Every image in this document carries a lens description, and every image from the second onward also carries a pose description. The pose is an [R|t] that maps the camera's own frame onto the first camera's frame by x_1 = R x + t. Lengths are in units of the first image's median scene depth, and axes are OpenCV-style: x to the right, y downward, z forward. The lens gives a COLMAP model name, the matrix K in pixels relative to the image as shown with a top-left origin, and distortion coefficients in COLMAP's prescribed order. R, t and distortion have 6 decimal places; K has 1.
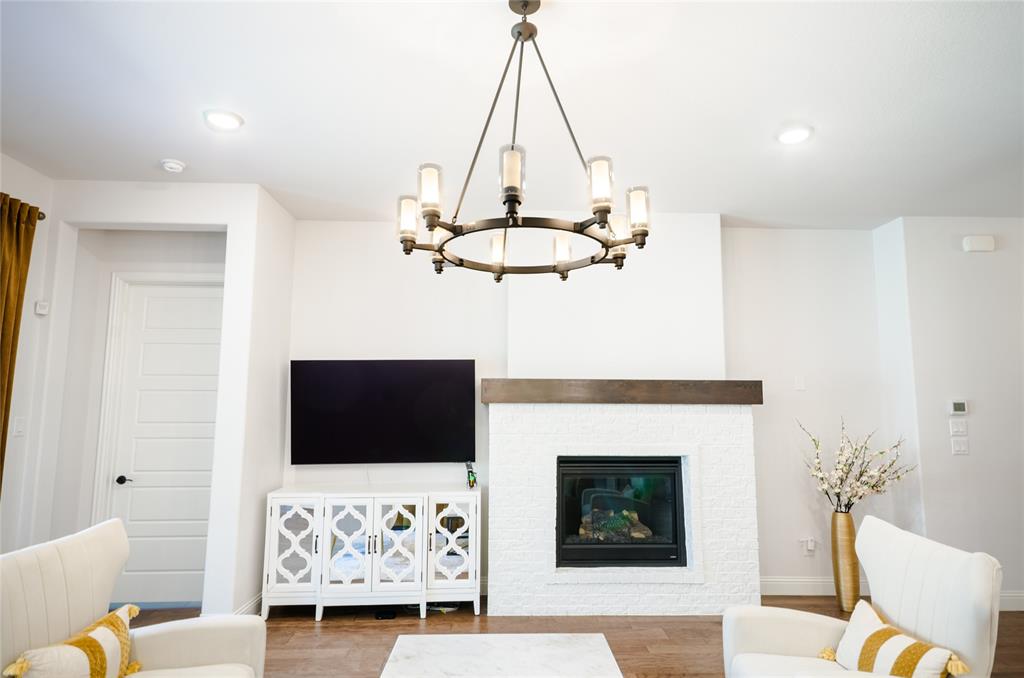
lens RADIAL K [[597.3, 0, 512.7], [0, 597.3, 347.2], [0, 0, 1]] dist [0.003484, 0.000159]
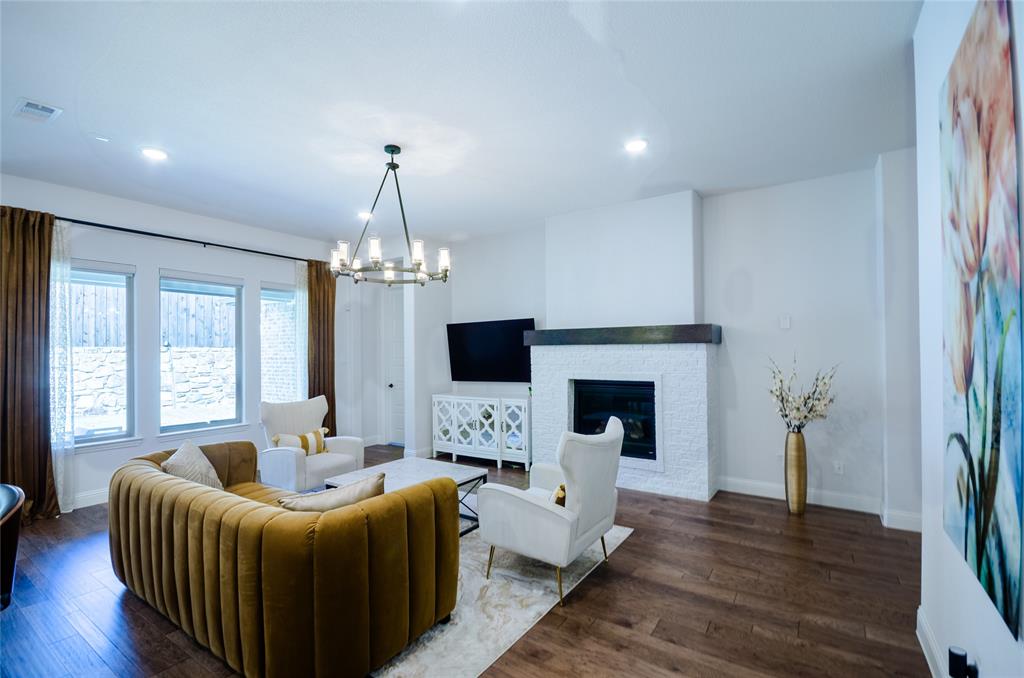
lens RADIAL K [[465.1, 0, 515.1], [0, 465.1, 344.8], [0, 0, 1]] dist [-0.000329, -0.000047]
pose [[0.815398, -0.017699, -0.578631, 0.643026], [0.081560, 0.993075, 0.084557, -0.017223], [0.573127, -0.116140, 0.811195, -0.035629]]
